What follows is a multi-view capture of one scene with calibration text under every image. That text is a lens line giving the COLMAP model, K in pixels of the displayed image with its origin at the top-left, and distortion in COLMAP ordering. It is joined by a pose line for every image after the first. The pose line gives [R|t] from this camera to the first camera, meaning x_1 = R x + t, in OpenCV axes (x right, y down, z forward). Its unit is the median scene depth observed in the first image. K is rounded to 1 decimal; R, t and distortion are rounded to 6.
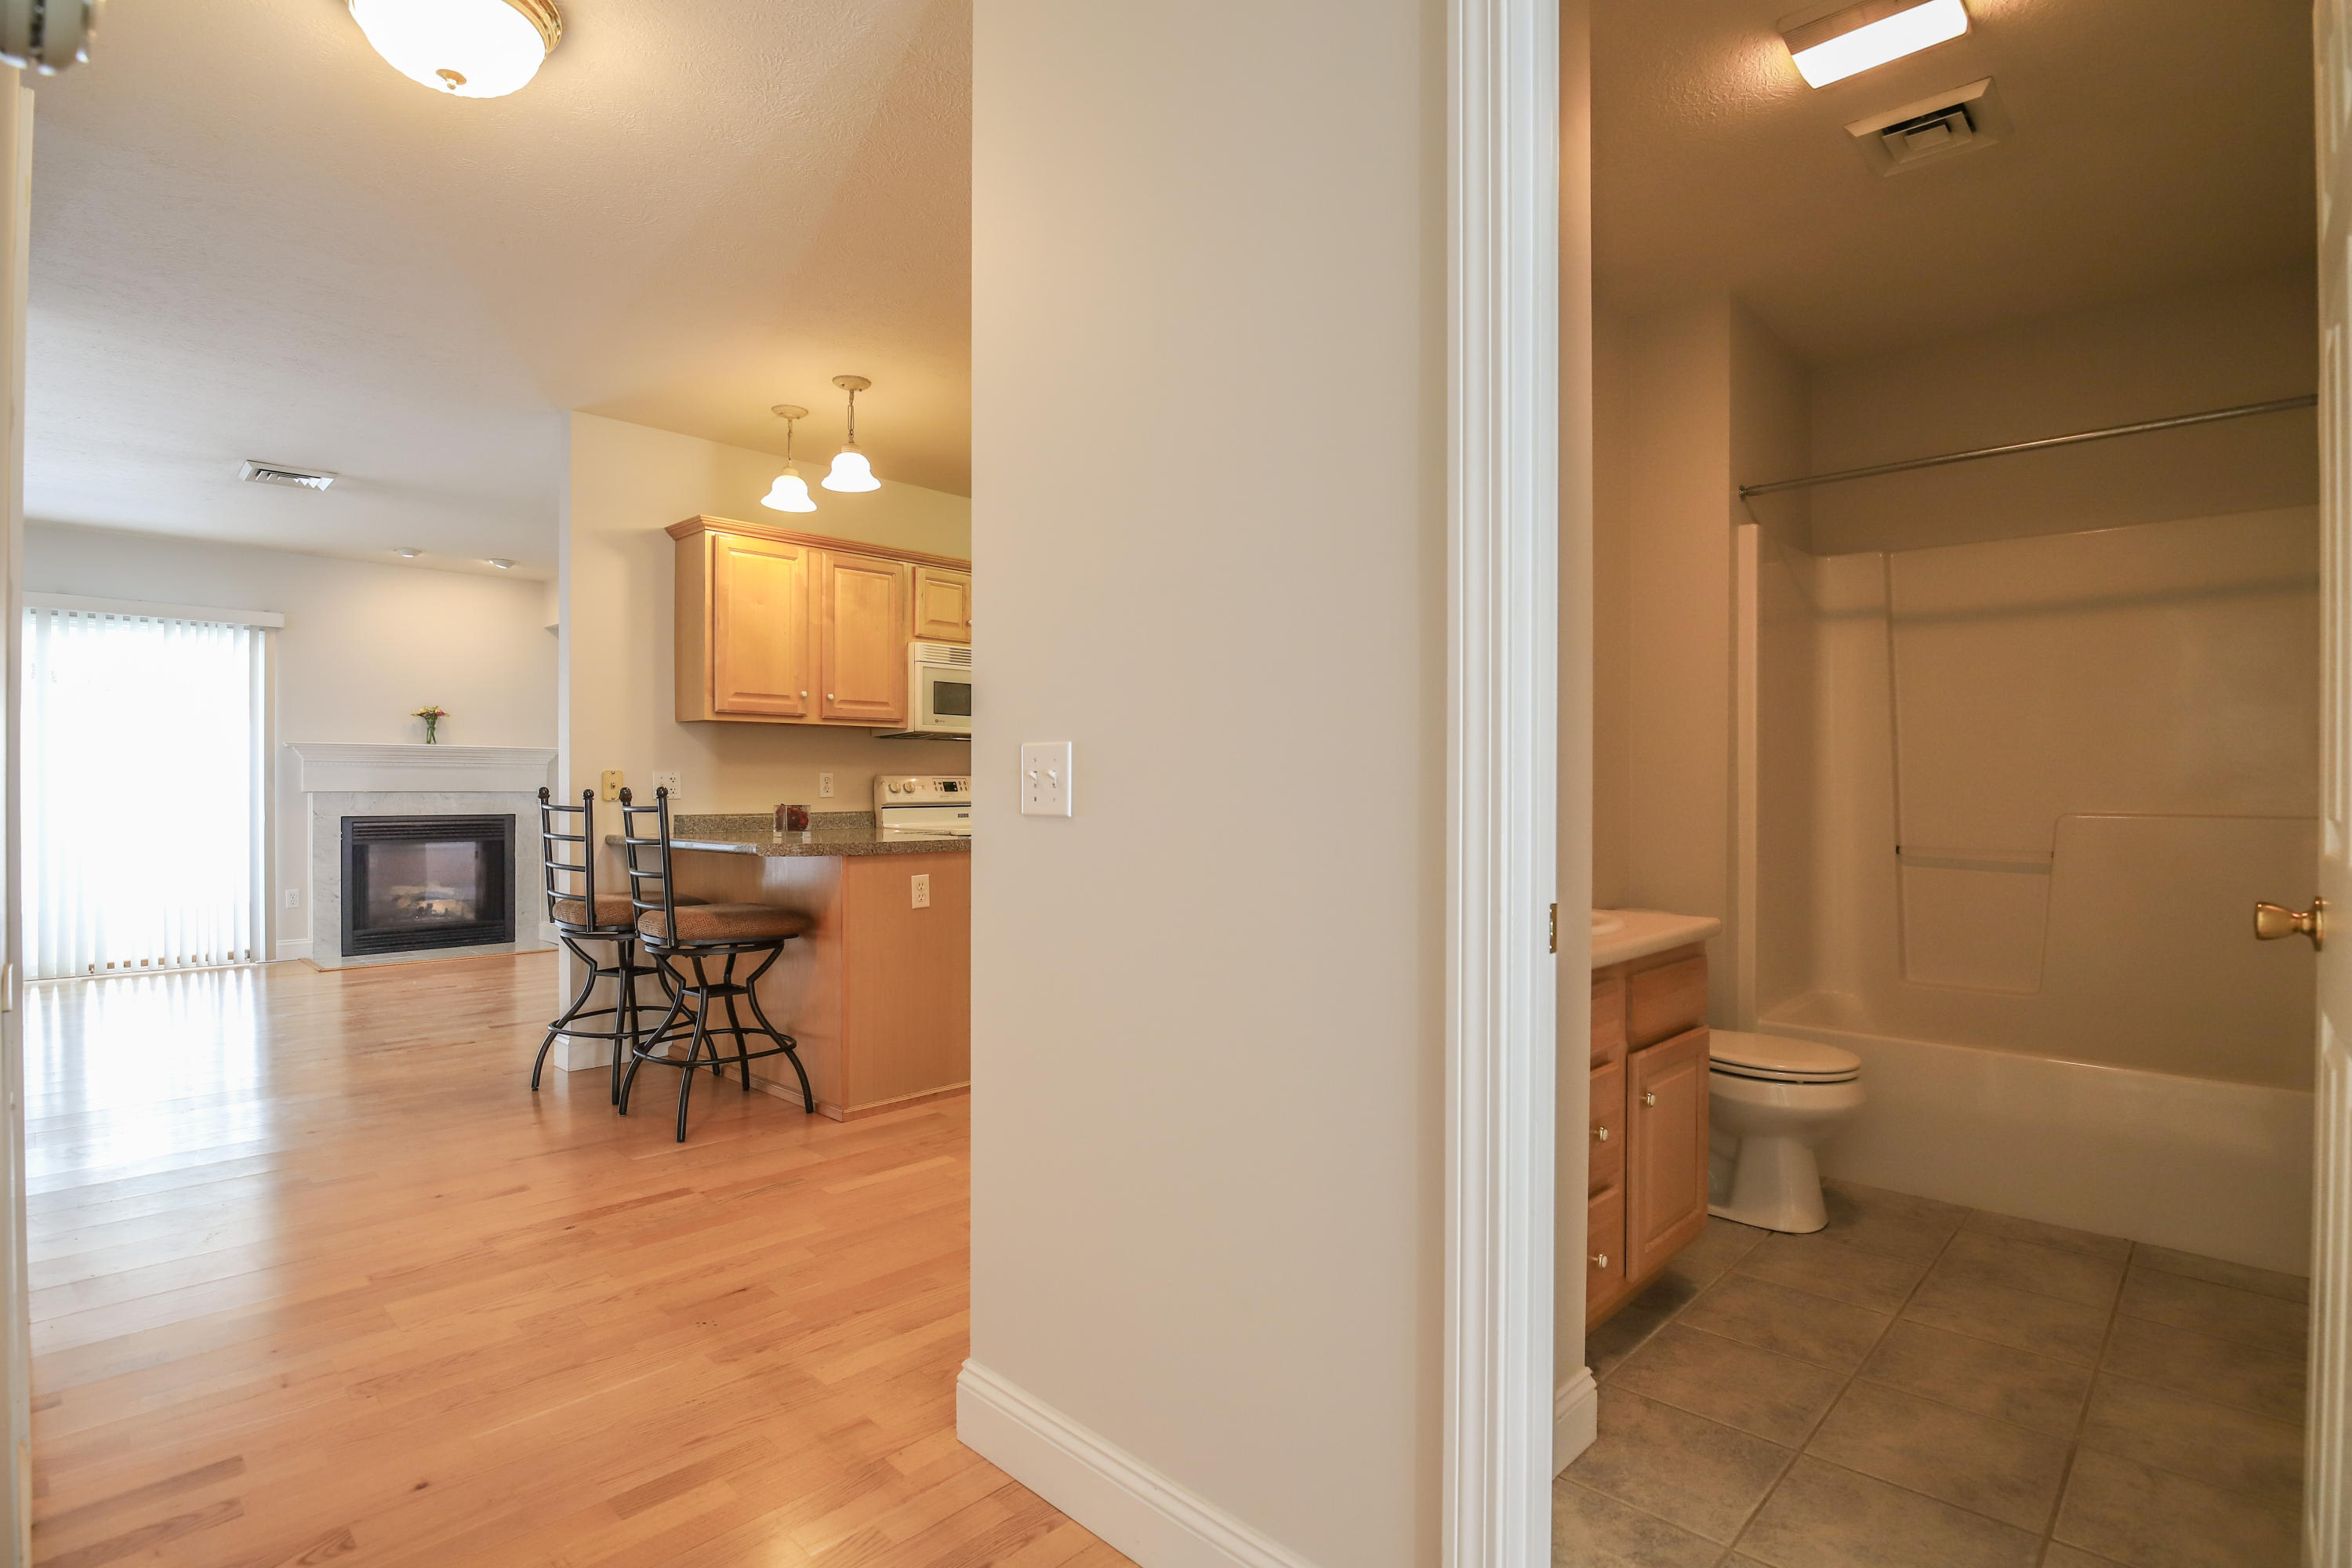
lens RADIAL K [[1163.5, 0, 1176.0], [0, 1163.5, 784.0], [0, 0, 1]] dist [-0.012972, -0.005347]
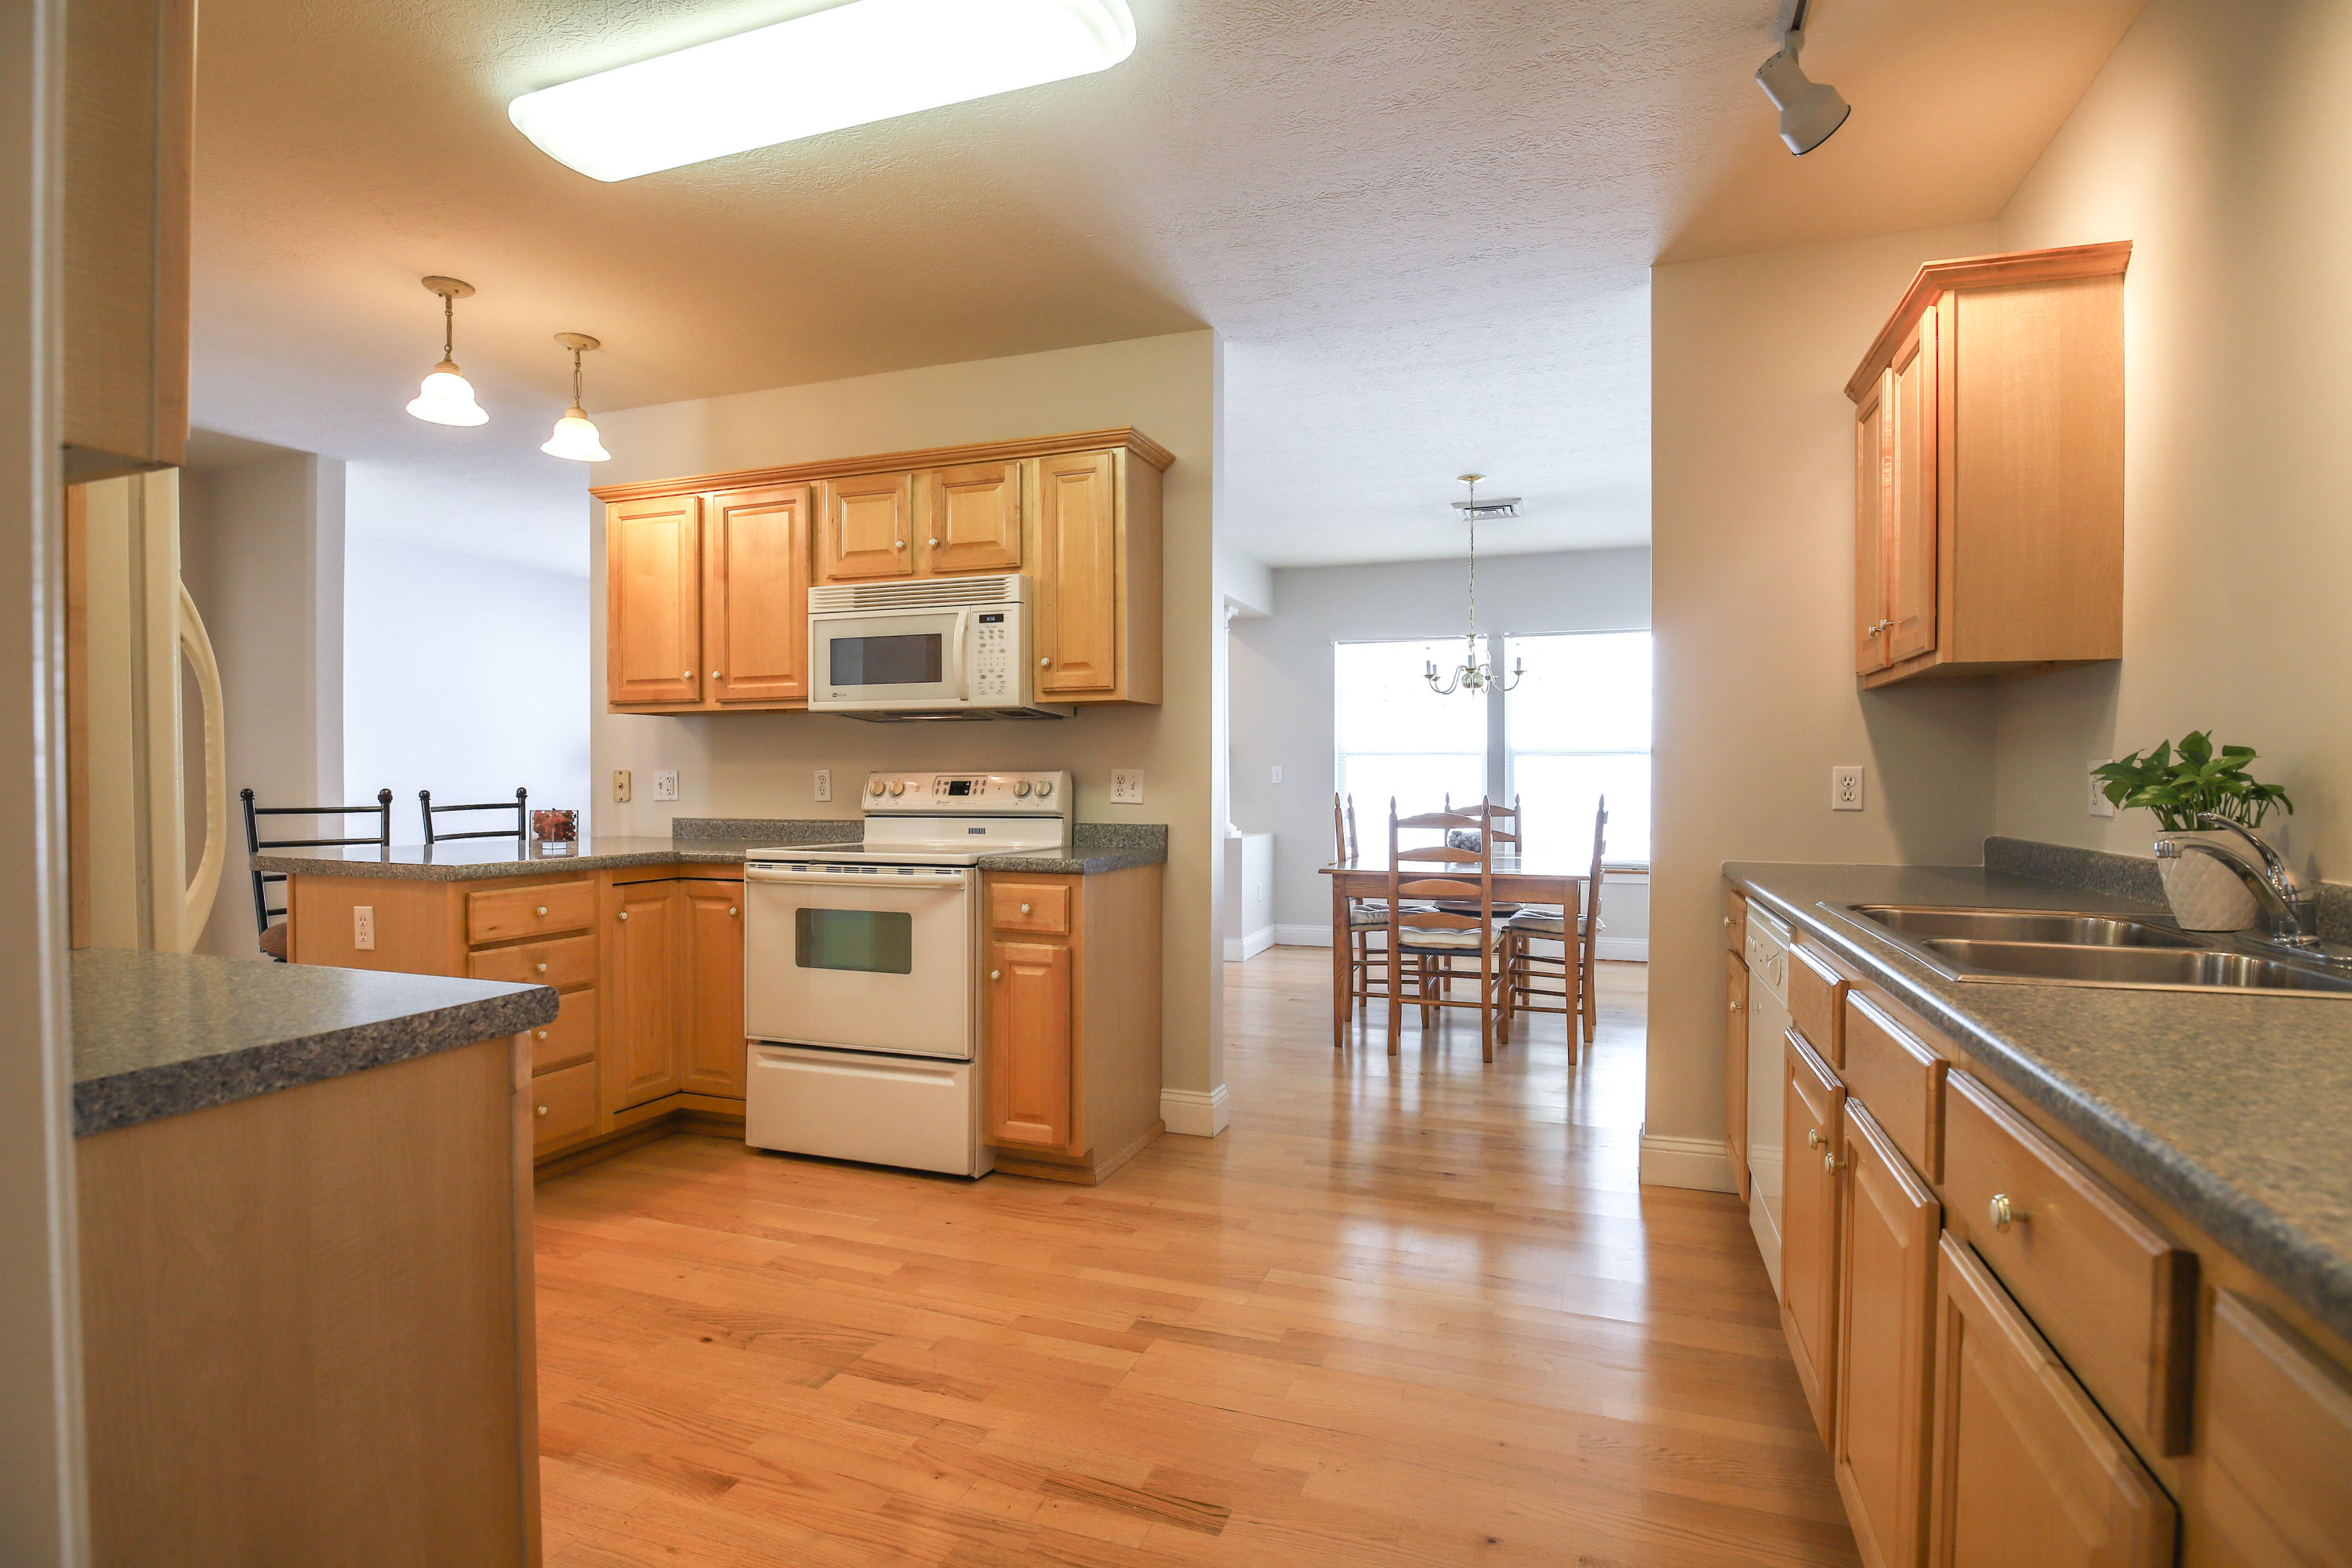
lens RADIAL K [[1163.5, 0, 1176.0], [0, 1163.5, 784.0], [0, 0, 1]] dist [-0.012972, -0.005347]
pose [[0.409583, 0.002930, -0.912268, 0.554696], [0.001762, 0.999990, 0.004003, -0.002845], [0.912271, -0.003247, 0.409574, 0.953567]]
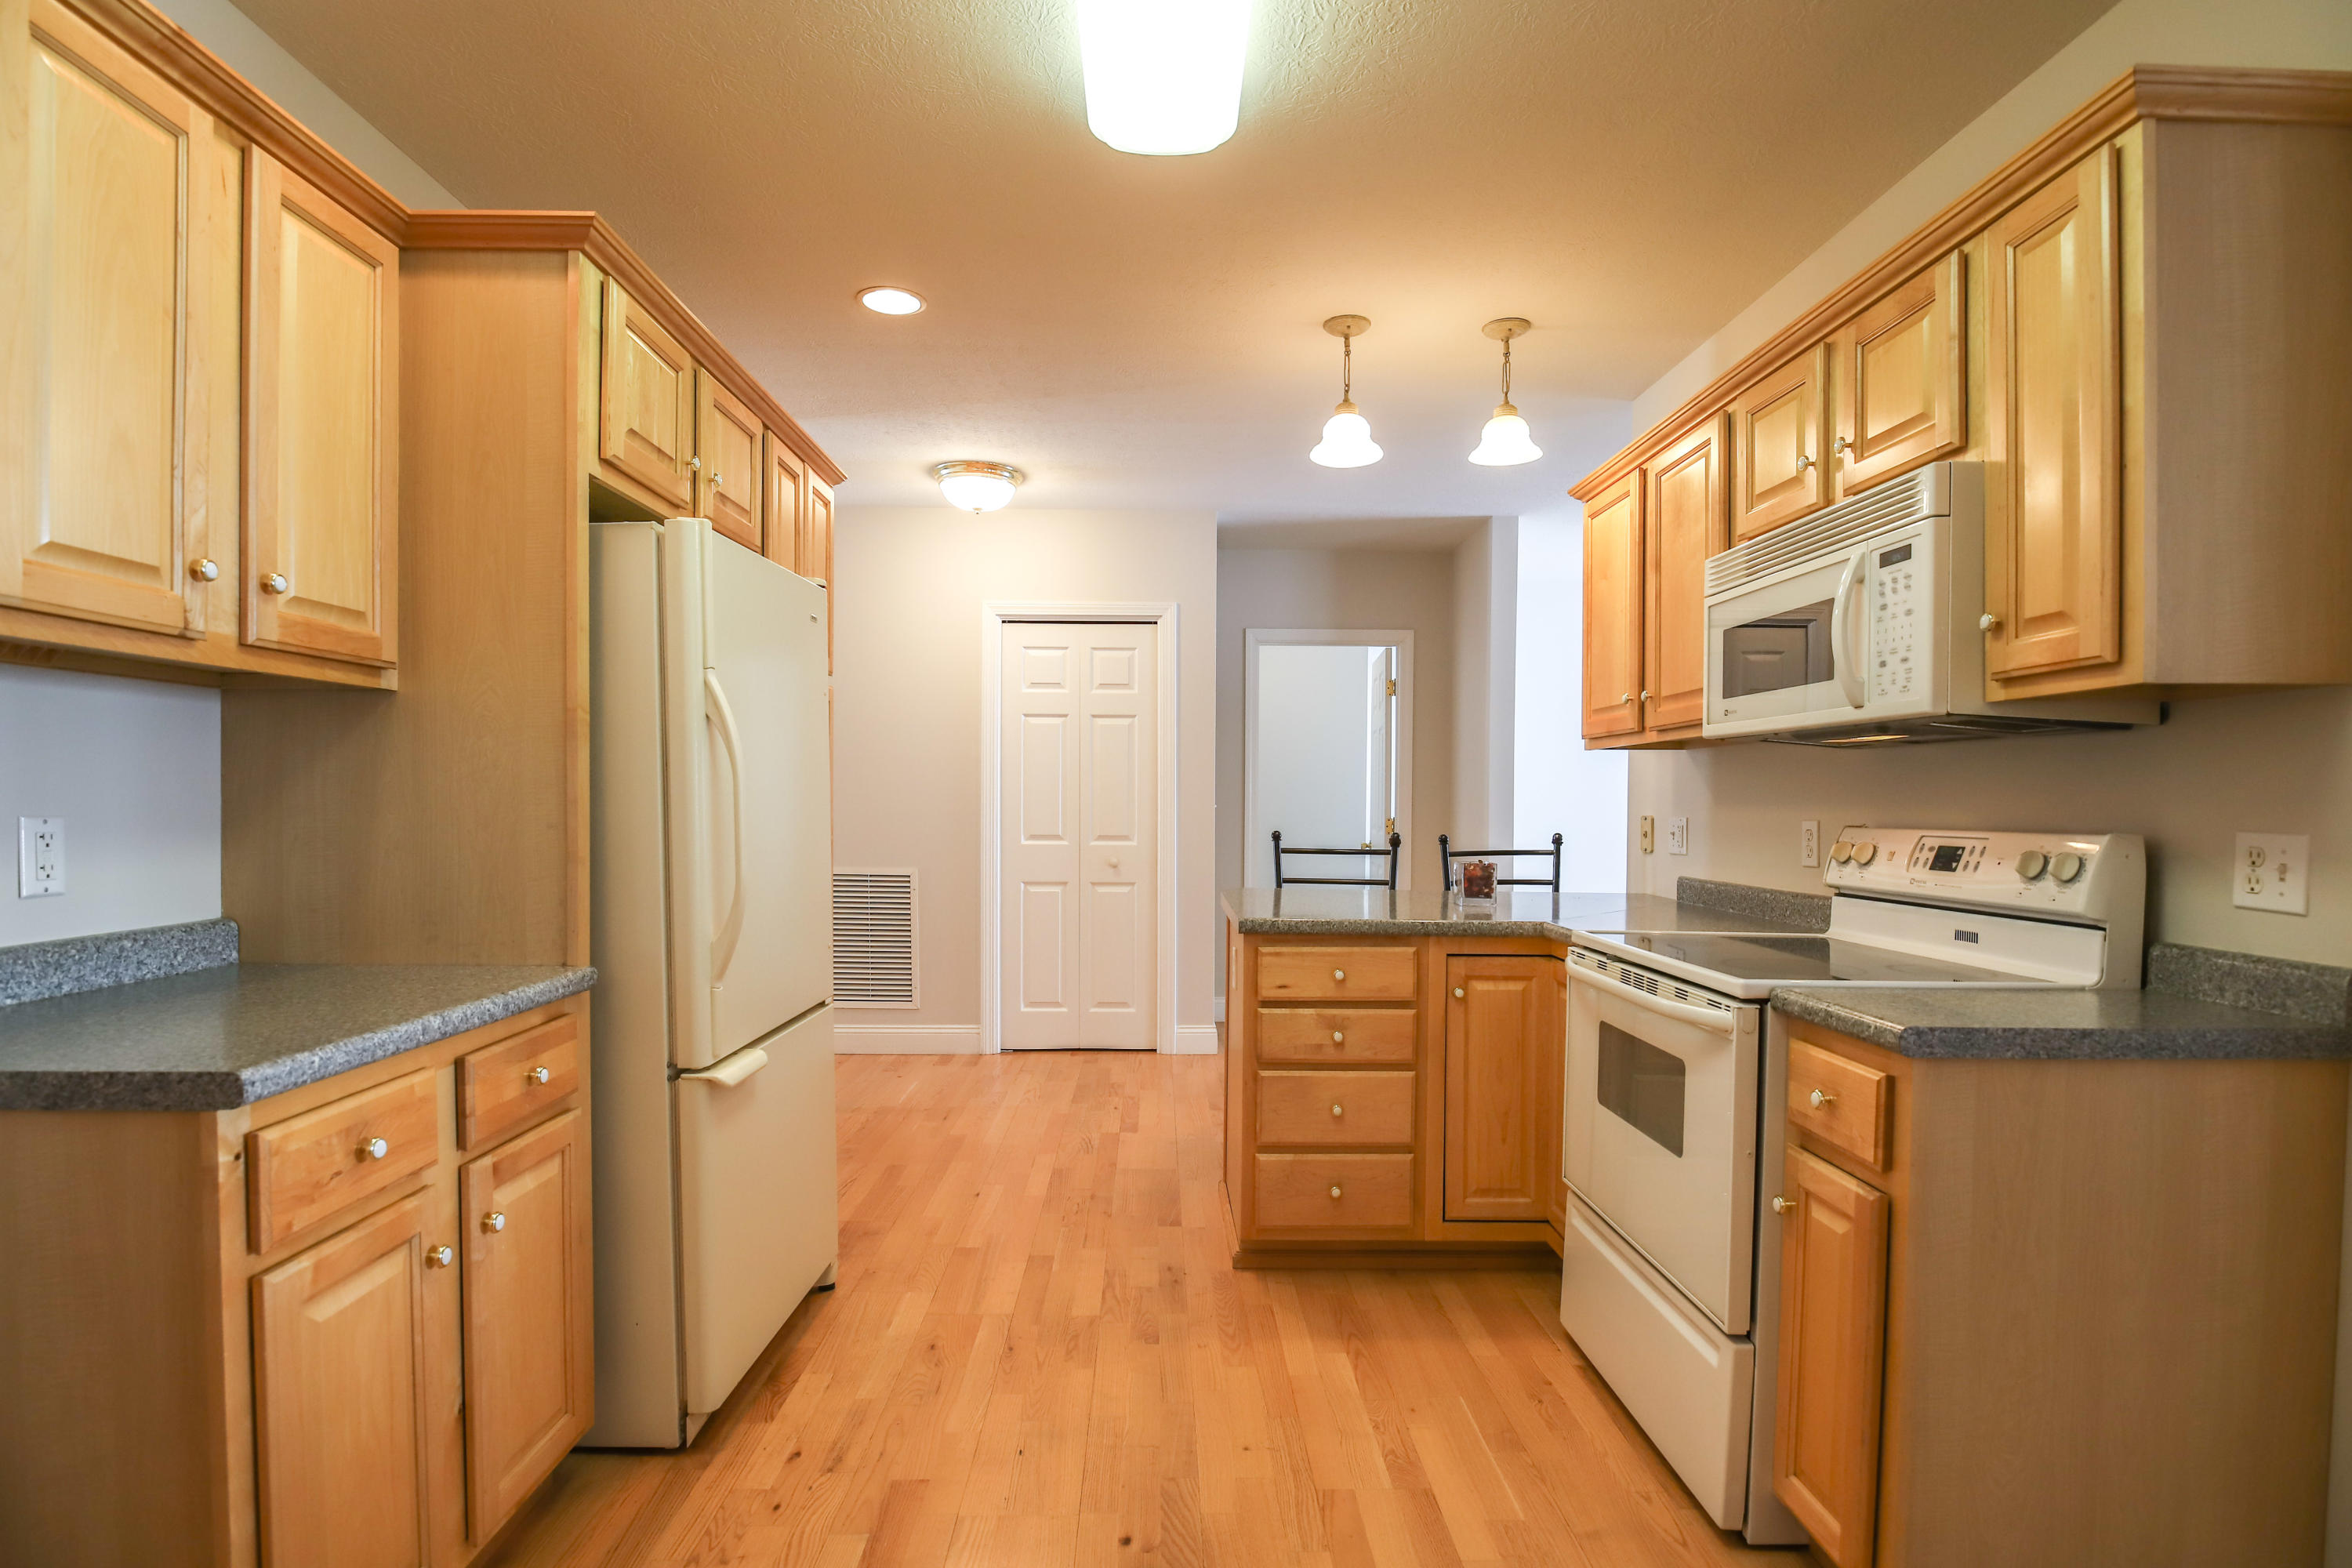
lens RADIAL K [[1157.0, 0, 1179.1], [0, 1157.0, 816.0], [0, 0, 1]] dist [-0.025416, -0.000789]
pose [[-0.701569, 0.002841, -0.712596, 0.303908], [-0.006416, 0.999926, 0.010302, -0.016304], [0.712573, 0.011799, -0.701499, 1.240784]]
